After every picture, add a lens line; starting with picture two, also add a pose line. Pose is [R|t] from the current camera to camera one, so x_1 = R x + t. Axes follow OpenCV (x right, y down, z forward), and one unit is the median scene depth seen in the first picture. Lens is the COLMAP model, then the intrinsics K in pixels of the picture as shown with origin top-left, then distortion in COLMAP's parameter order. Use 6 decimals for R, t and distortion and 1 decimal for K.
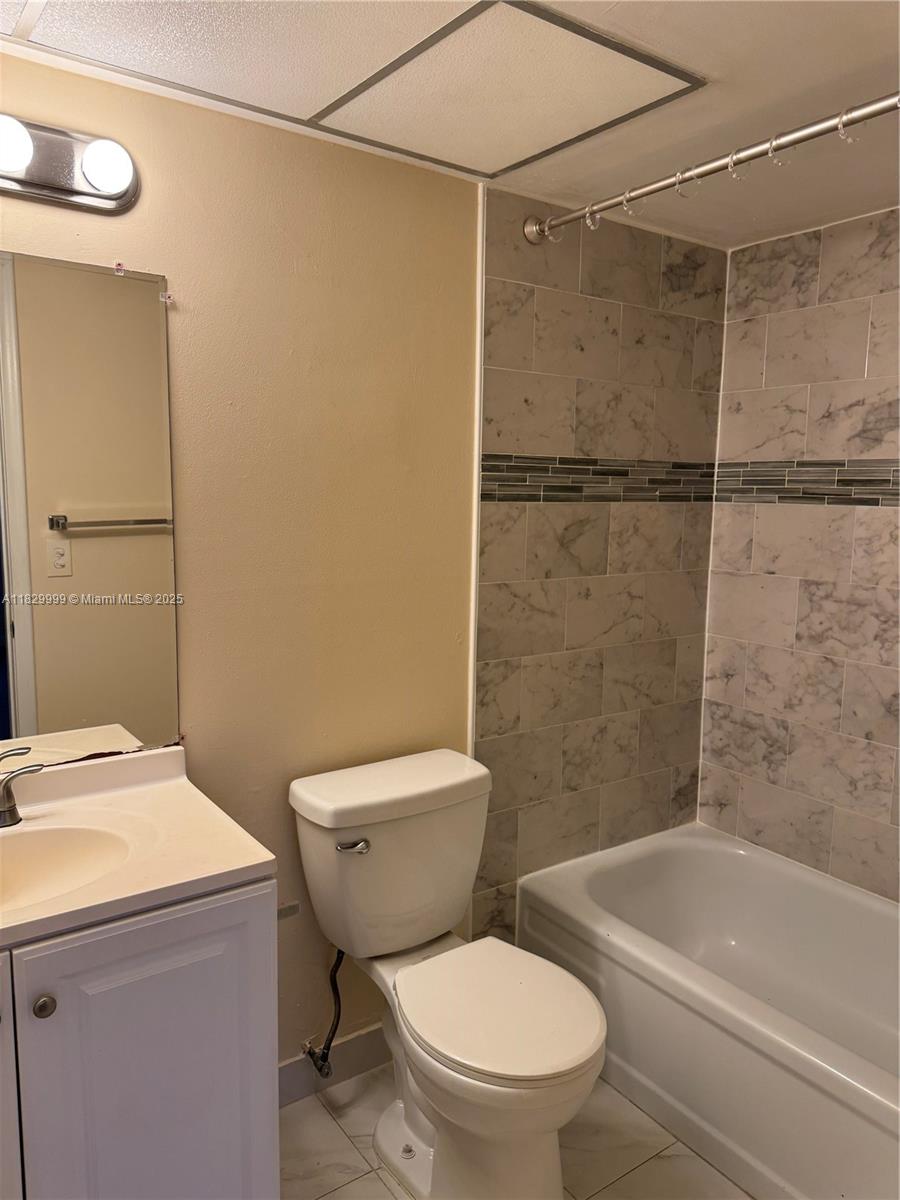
lens RADIAL K [[850.4, 0, 450.0], [0, 850.4, 600.0], [0, 0, 1]] dist [0.072256, -0.105680]
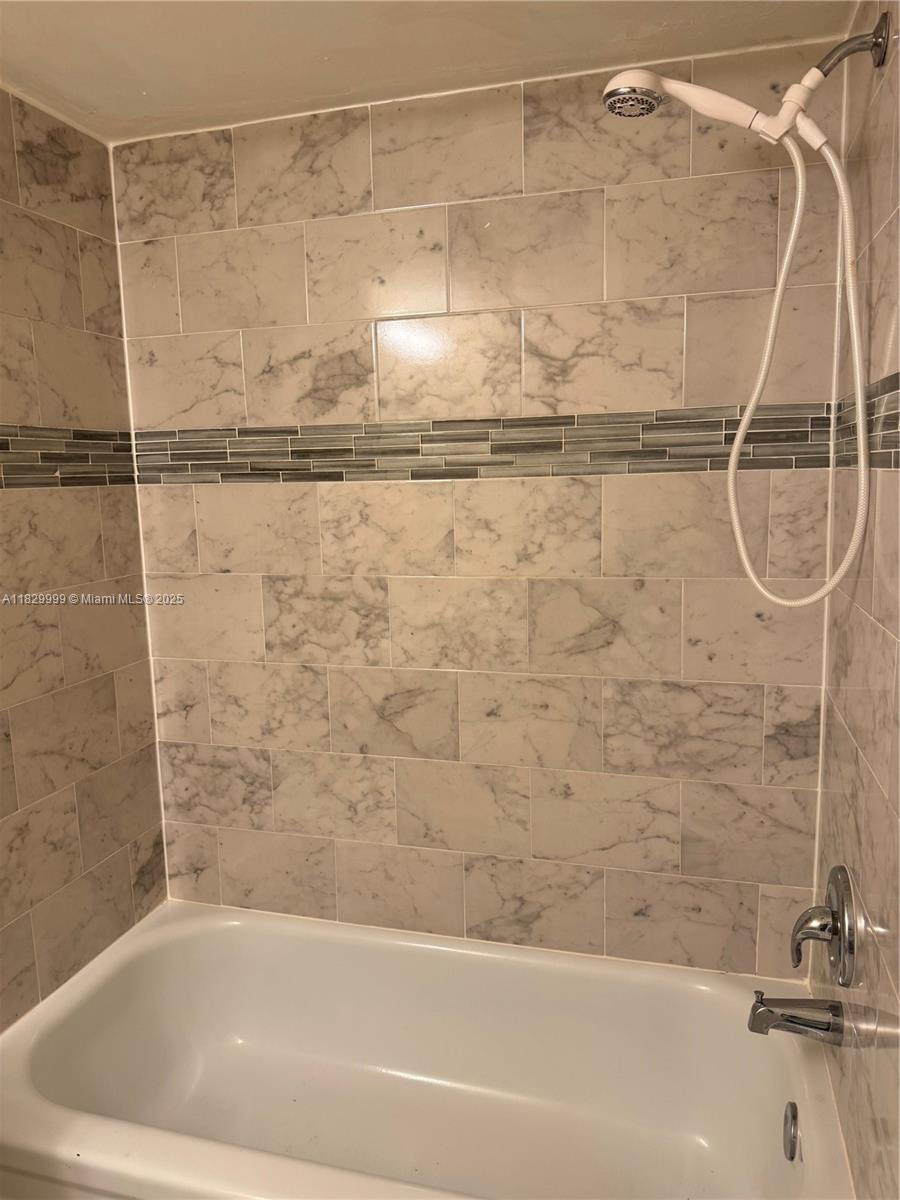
lens RADIAL K [[850.4, 0, 450.0], [0, 850.4, 600.0], [0, 0, 1]] dist [0.072256, -0.105680]
pose [[0.772781, -0.126453, 0.621948, 0.041297], [0.118499, 0.991466, 0.054345, -0.023382], [-0.623512, 0.031704, 0.781171, 0.256385]]
